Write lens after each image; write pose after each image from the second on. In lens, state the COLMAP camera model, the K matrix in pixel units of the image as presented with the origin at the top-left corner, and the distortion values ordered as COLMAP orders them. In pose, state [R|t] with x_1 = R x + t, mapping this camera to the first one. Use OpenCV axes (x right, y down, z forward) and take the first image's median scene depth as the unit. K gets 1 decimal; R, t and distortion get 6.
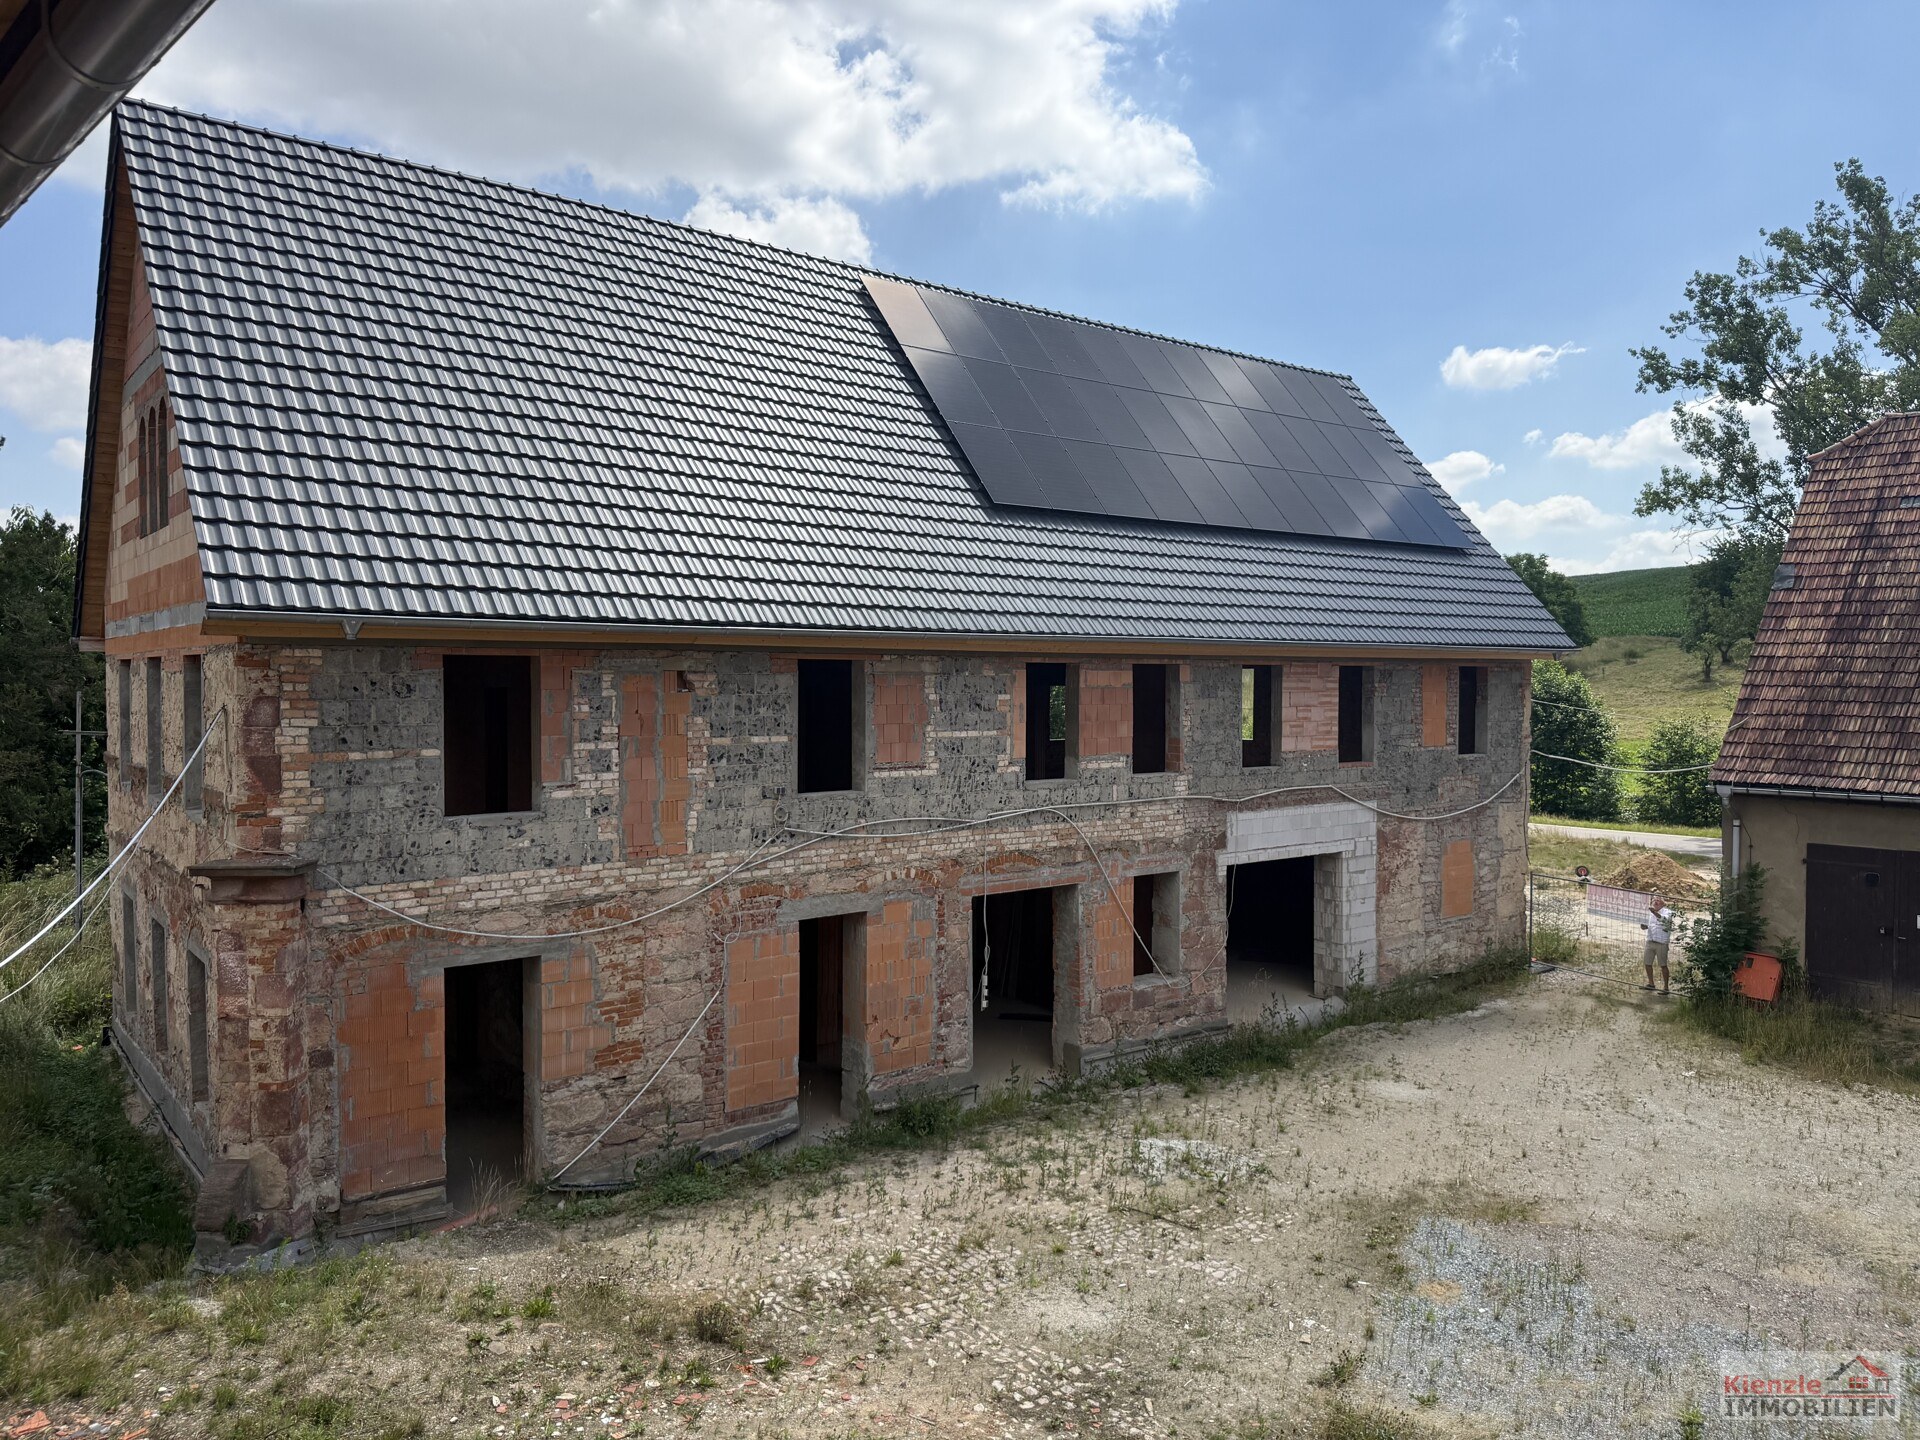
lens RADIAL K [[1349.4, 0, 970.5], [0, 1349.4, 718.6], [0, 0, 1]] dist [0.064505, -0.086305]
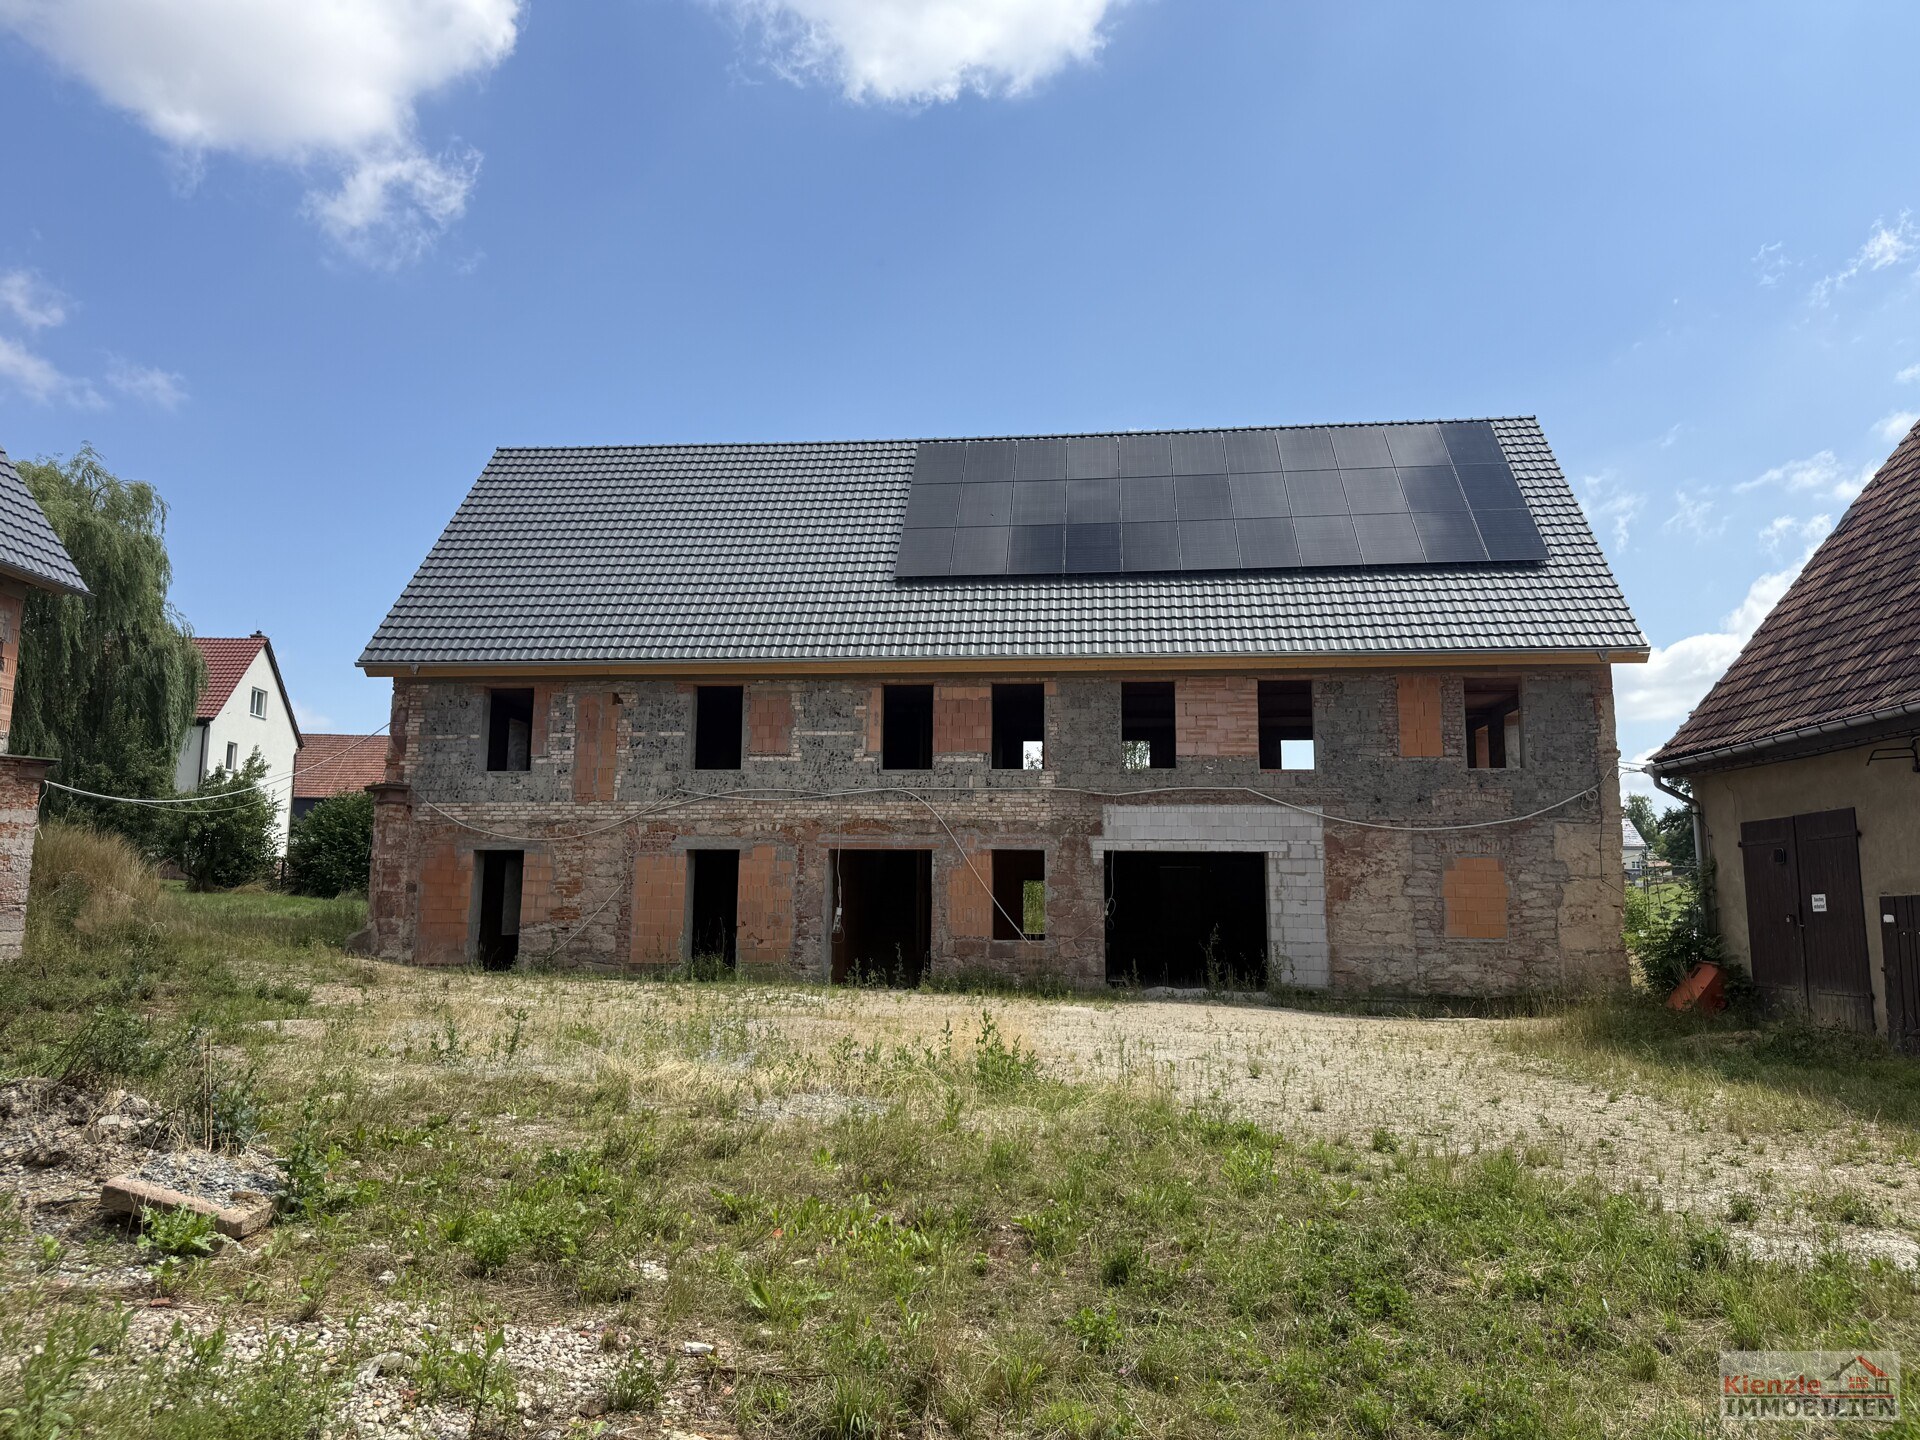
lens RADIAL K [[1349.4, 0, 951.7], [0, 1349.4, 717.3], [0, 0, 1]] dist [0.064505, -0.086305]
pose [[0.714763, -0.095440, -0.692824, 1.001784], [-0.027564, 0.986031, -0.164267, 0.208660], [0.698823, 0.136510, 0.702147, 0.082869]]
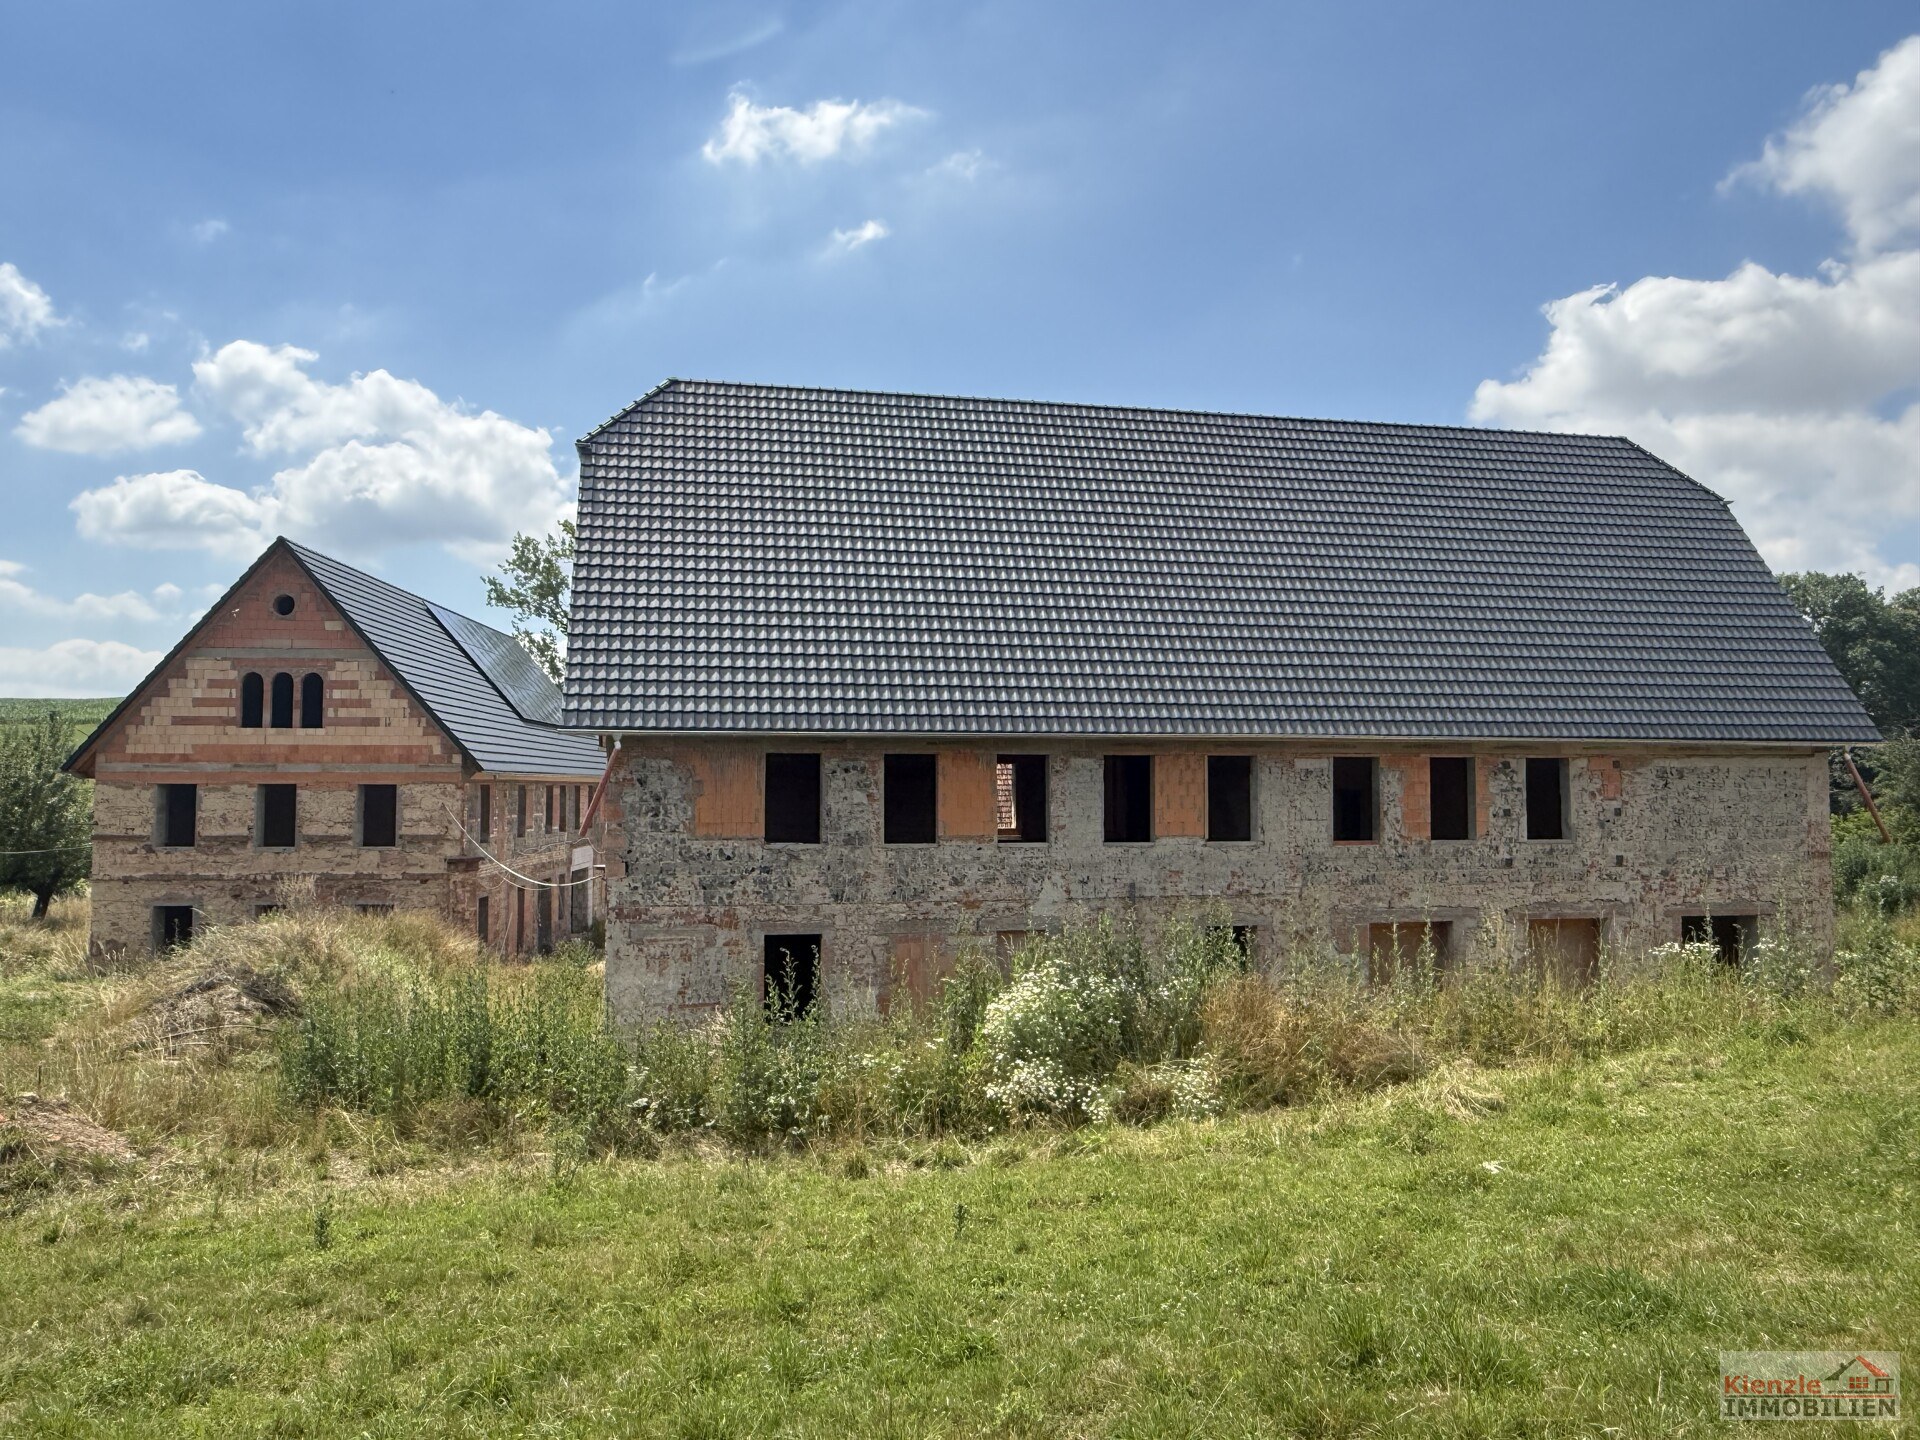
lens RADIAL K [[1349.4, 0, 944.4], [0, 1349.4, 713.8], [0, 0, 1]] dist [0.064505, -0.086305]
pose [[0.571649, 0.040471, 0.819499, -1.498284], [0.026327, 0.997364, -0.067620, 0.015984], [-0.820076, 0.060230, 0.569077, -0.955560]]
